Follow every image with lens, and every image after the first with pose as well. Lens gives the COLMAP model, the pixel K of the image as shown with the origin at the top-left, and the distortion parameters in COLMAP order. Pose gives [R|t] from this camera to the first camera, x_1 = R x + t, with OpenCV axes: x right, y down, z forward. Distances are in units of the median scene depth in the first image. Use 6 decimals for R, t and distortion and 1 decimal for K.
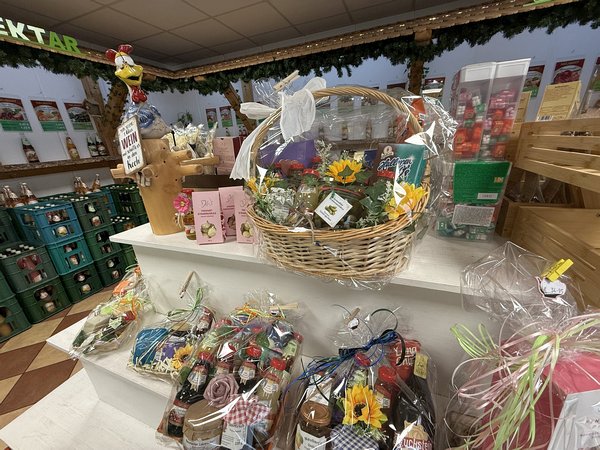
lens RADIAL K [[237.9, 0, 298.4], [0, 237.9, 223.3], [0, 0, 1]] dist [0.000399, 0.000007]
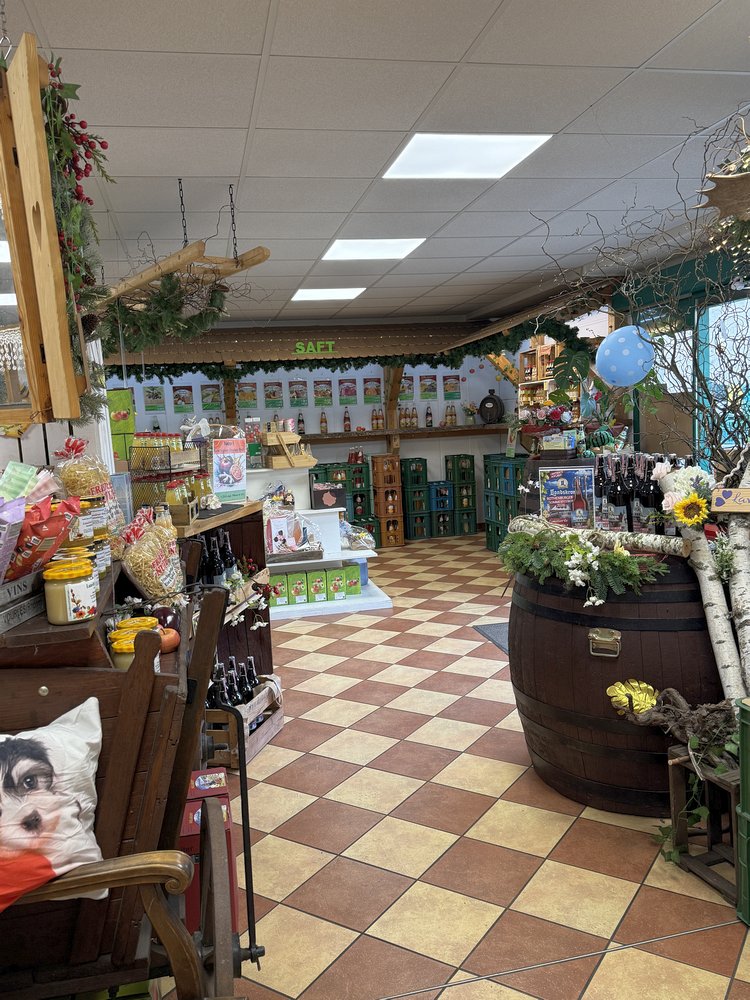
lens RADIAL K [[796.4, 0, 376.2], [0, 796.4, 503.2], [0, 0, 1]] dist [0.092604, 0.000412]
pose [[0.830244, -0.041239, 0.555873, -1.202220], [0.191026, 0.957918, -0.214248, 0.966984], [-0.523645, 0.284064, 0.803183, -2.555114]]
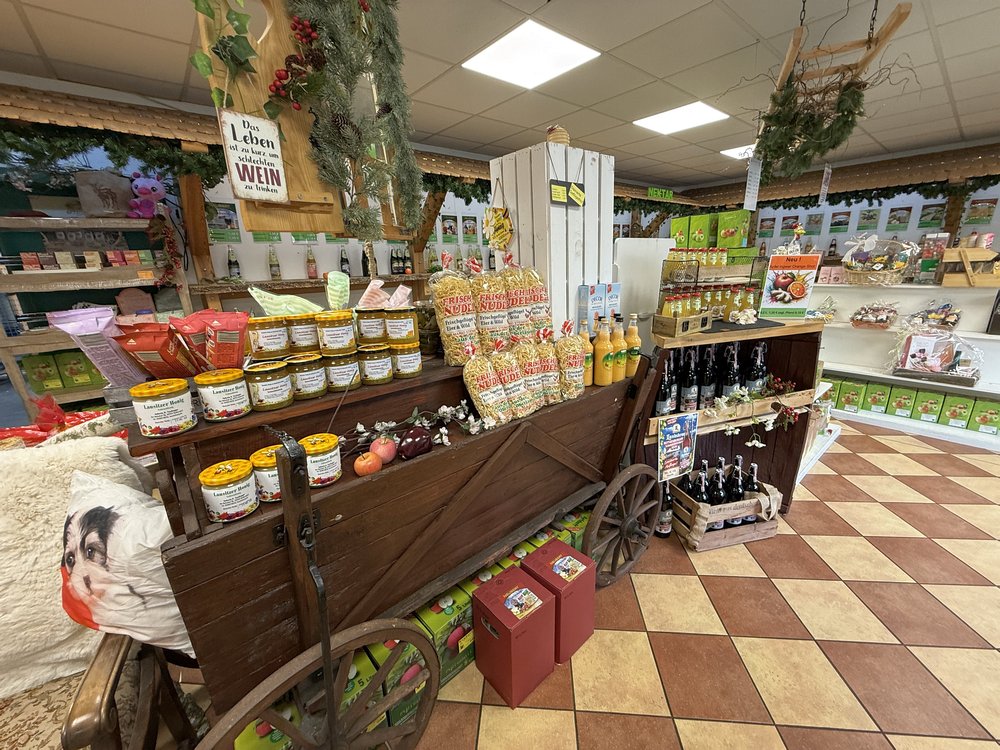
lens RADIAL K [[396.4, 0, 498.6], [0, 396.4, 373.3], [0, 0, 1]] dist [0.000399, 0.000007]
pose [[0.882312, 0.159866, -0.442682, -0.584528], [-0.180311, 0.983601, -0.004171, 0.747649], [0.434756, 0.083501, 0.896669, -1.998194]]
